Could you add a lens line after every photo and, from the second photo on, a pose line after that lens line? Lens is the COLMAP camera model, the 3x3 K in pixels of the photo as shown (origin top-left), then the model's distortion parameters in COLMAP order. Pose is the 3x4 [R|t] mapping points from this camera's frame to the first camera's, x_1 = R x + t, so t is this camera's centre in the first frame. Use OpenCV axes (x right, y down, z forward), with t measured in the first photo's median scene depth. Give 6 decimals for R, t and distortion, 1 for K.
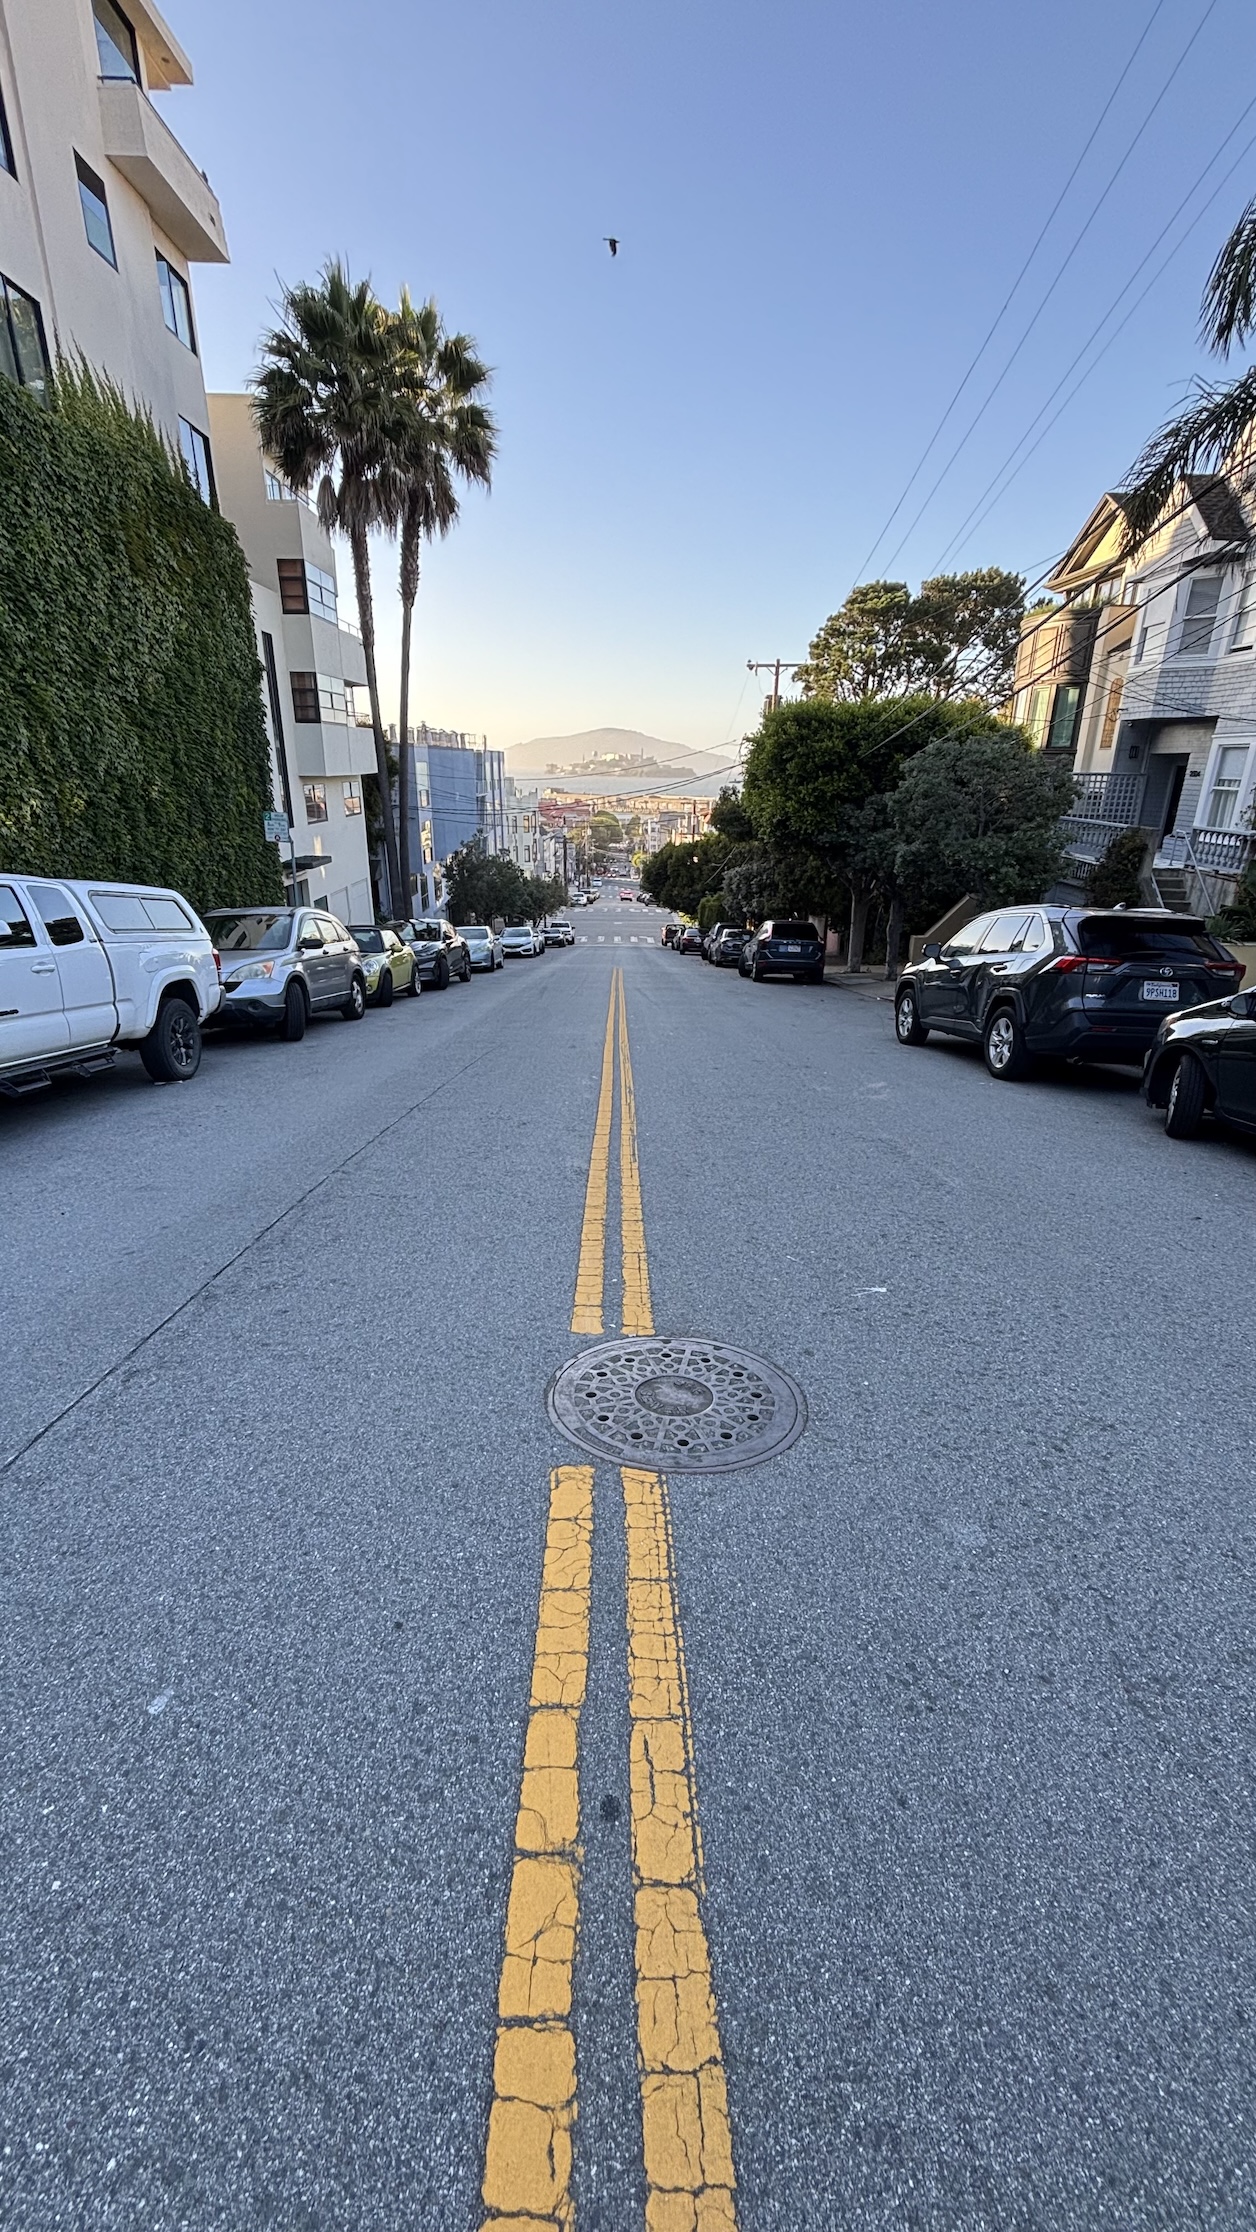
lens RADIAL K [[841.8, 0, 633.1], [0, 841.8, 1127.2], [0, 0, 1]] dist [-0.000712, -0.001702]
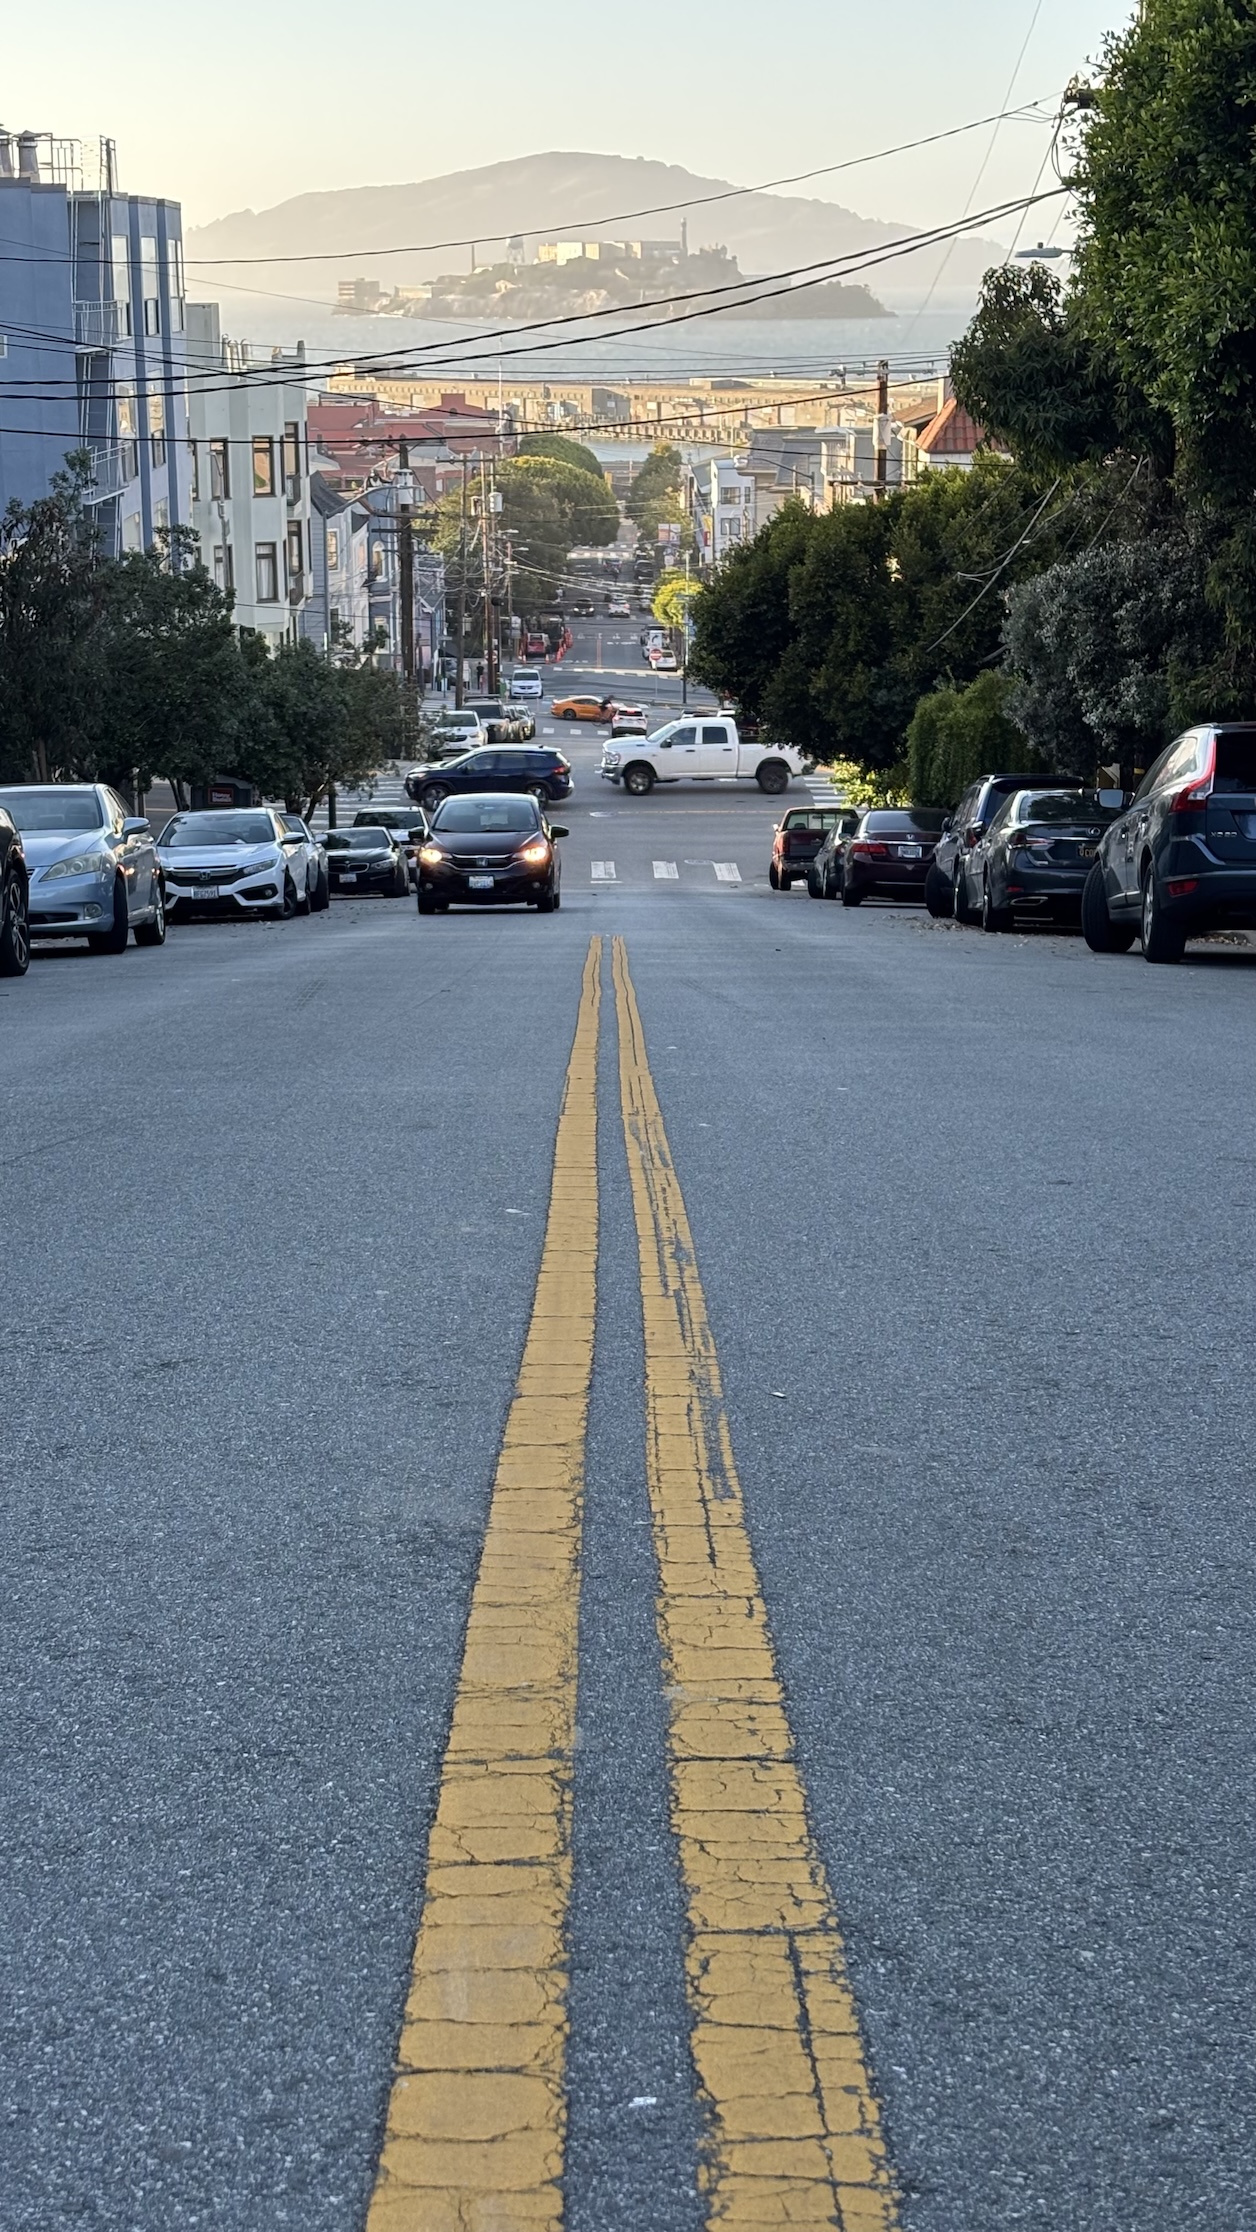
lens RADIAL K [[3176.9, 0, 603.4], [0, 3176.9, 1125.7], [0, 0, 1]] dist [0.068325, 0.000000]
pose [[0.999702, -0.015096, -0.019174, -0.002339], [0.012116, 0.989066, -0.146972, 0.014215], [0.021183, 0.146696, 0.988955, 0.063257]]
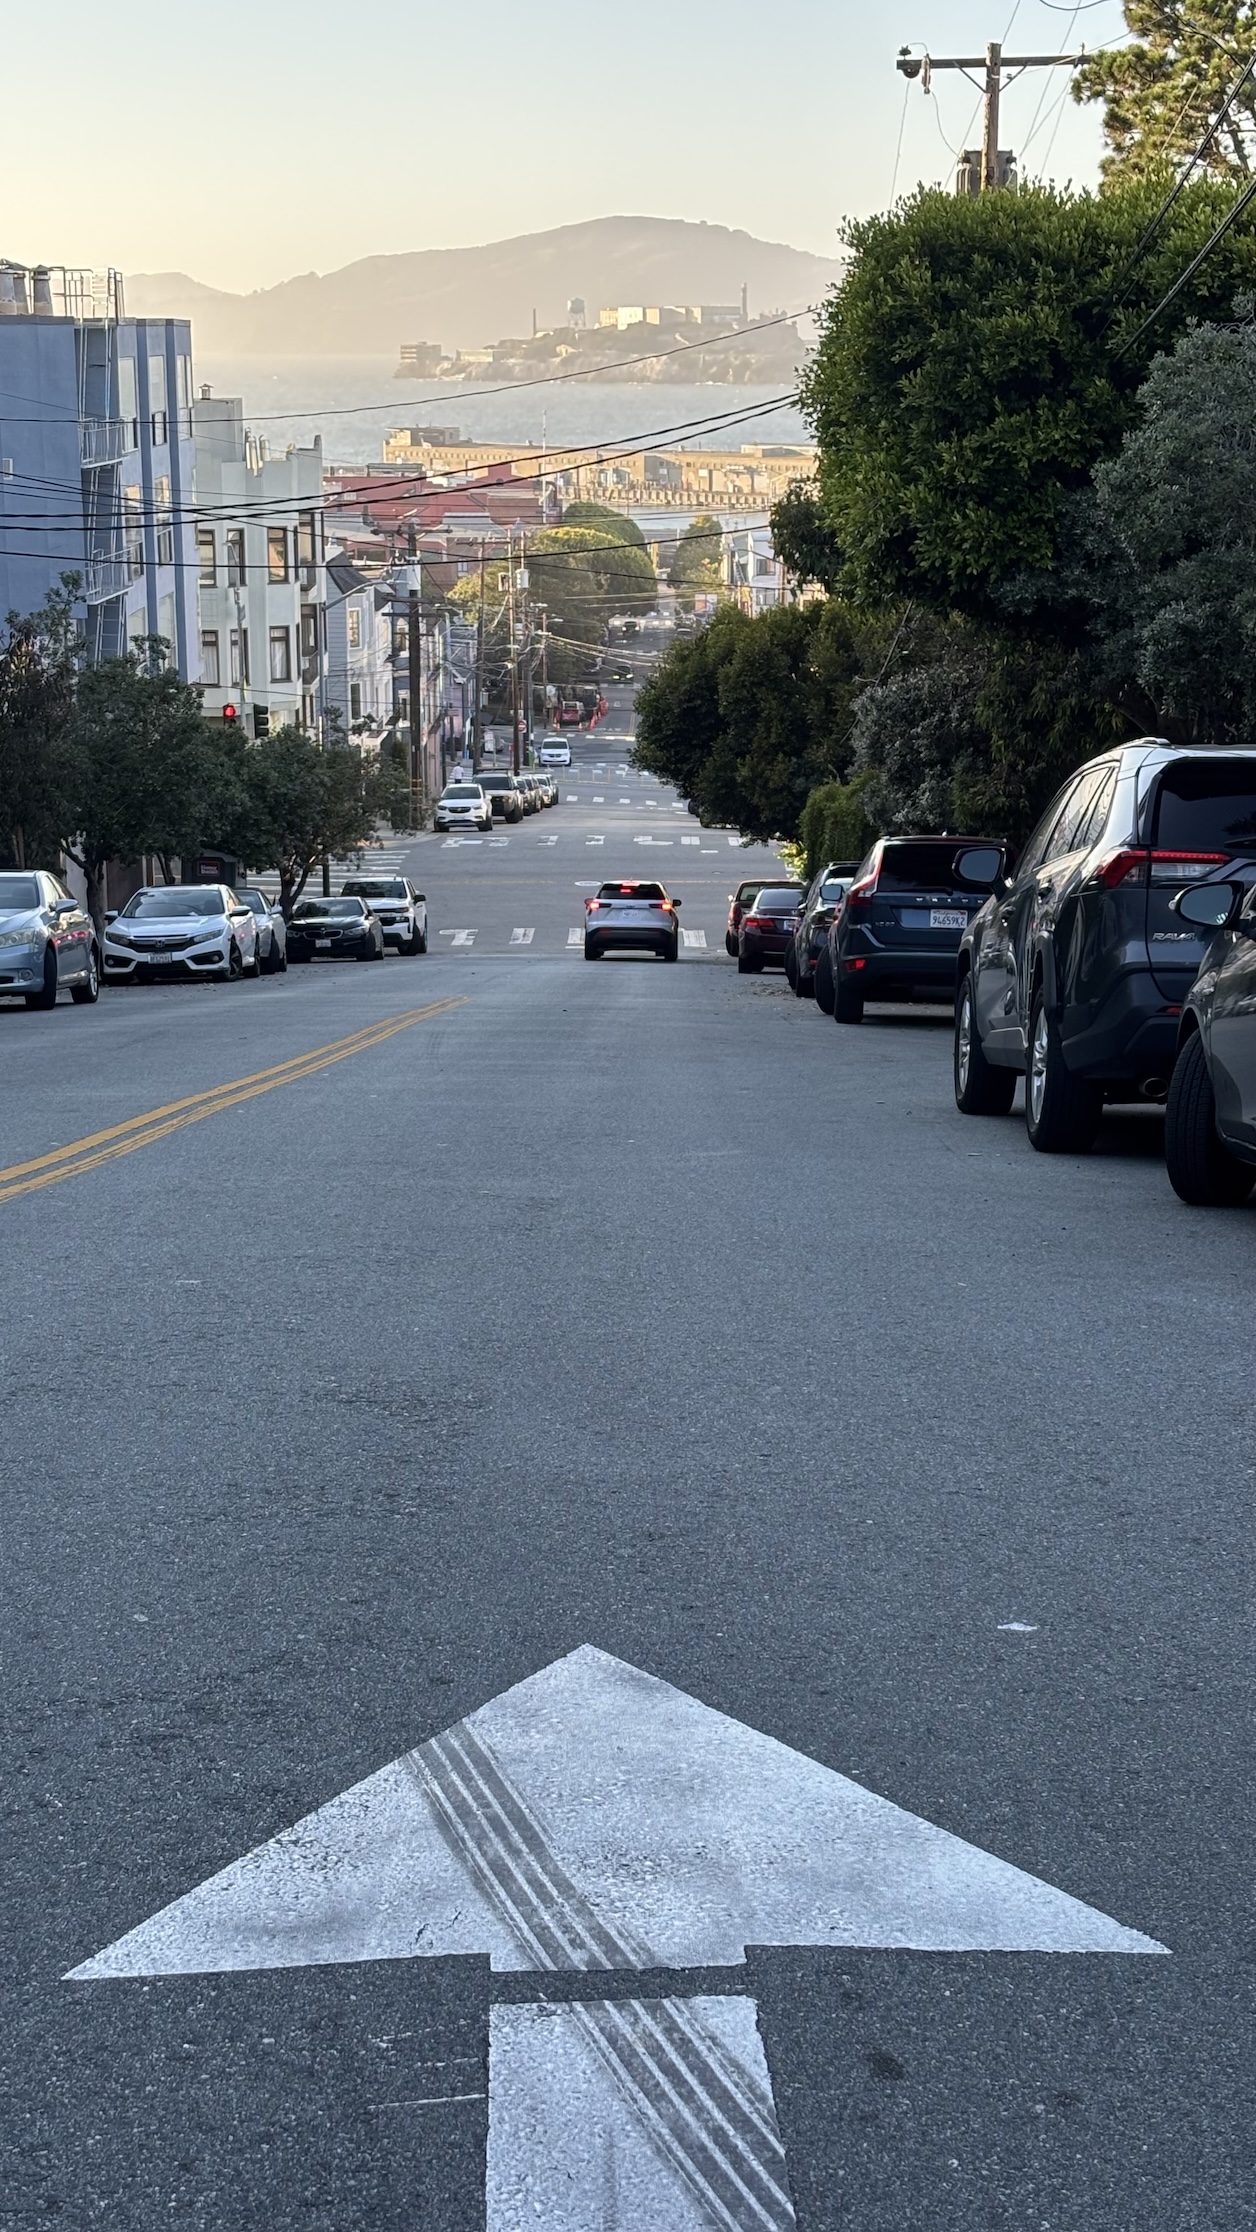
lens RADIAL K [[3176.9, 0, 619.8], [0, 3176.9, 1163.9], [0, 0, 1]] dist [0.068325, 0.000000]
pose [[0.999472, -0.007046, -0.031711, 0.102849], [0.002076, 0.988052, -0.154107, 0.070318], [0.032418, 0.153960, 0.987545, -0.202292]]
